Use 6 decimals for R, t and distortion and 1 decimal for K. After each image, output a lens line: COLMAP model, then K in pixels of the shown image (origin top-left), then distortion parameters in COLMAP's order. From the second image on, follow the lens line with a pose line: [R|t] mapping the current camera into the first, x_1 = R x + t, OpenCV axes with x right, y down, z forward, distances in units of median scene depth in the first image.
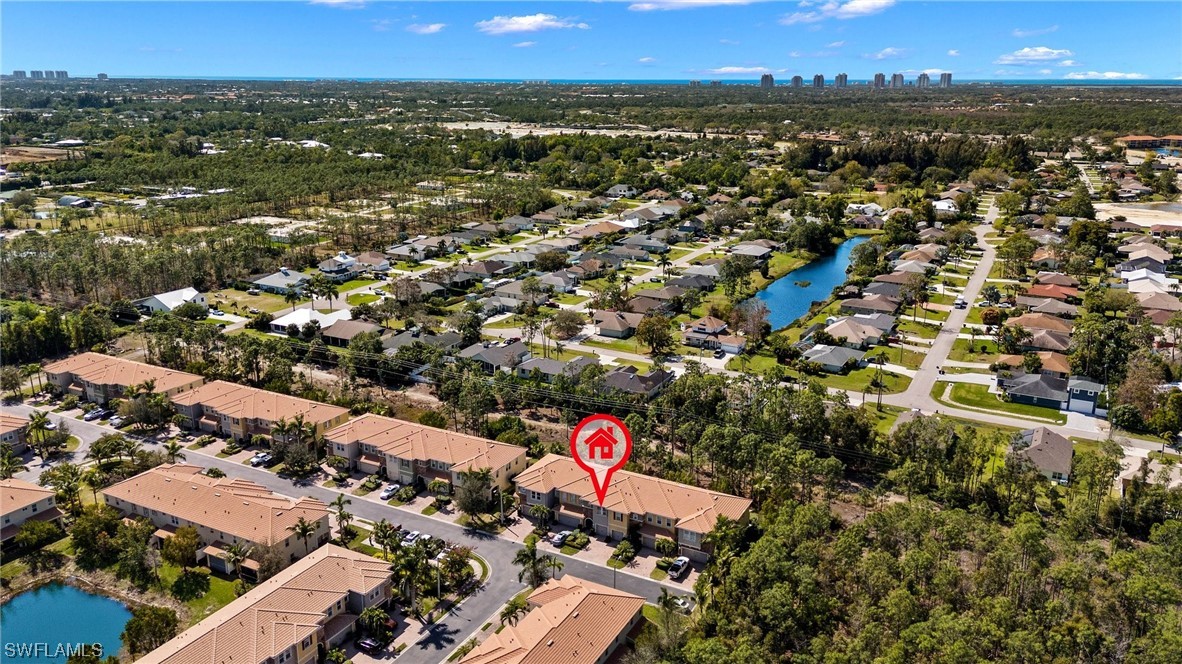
lens RADIAL K [[859.4, 0, 591.0], [0, 859.4, 332.0], [0, 0, 1]] dist [0.088251, -0.082451]
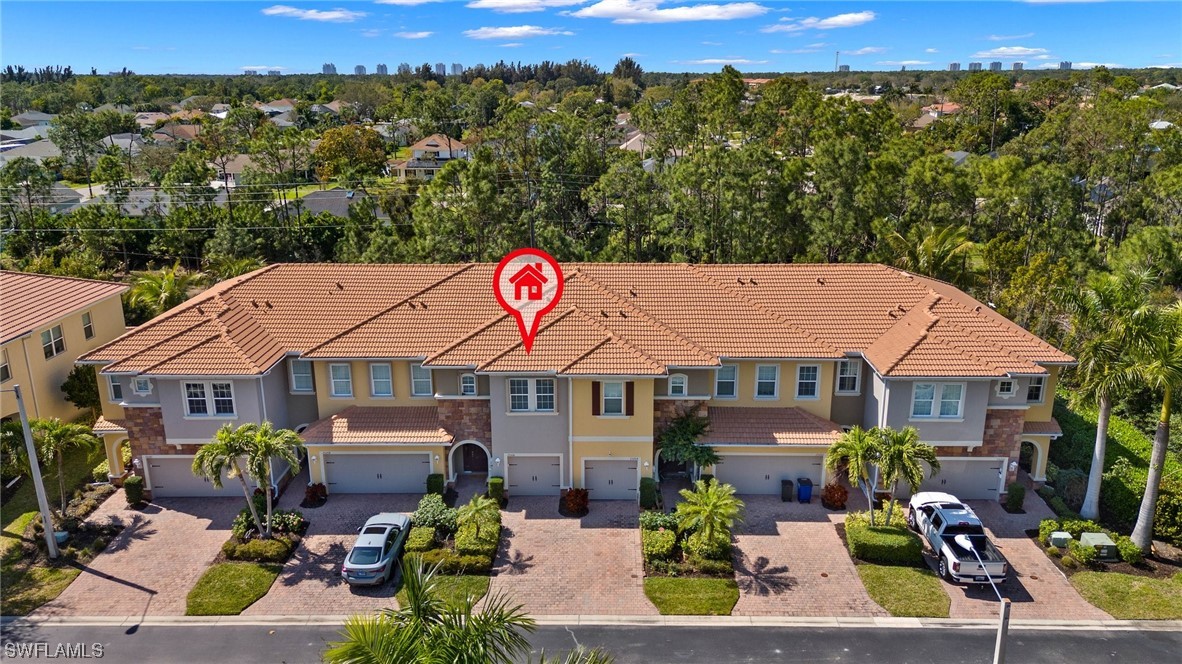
lens RADIAL K [[859.4, 0, 591.0], [0, 859.4, 332.0], [0, 0, 1]] dist [0.088251, -0.082451]
pose [[0.891855, -0.139223, 0.430363, -0.071833], [0.131661, 0.990157, 0.047471, 0.178142], [-0.432736, 0.014325, 0.901407, 0.763856]]
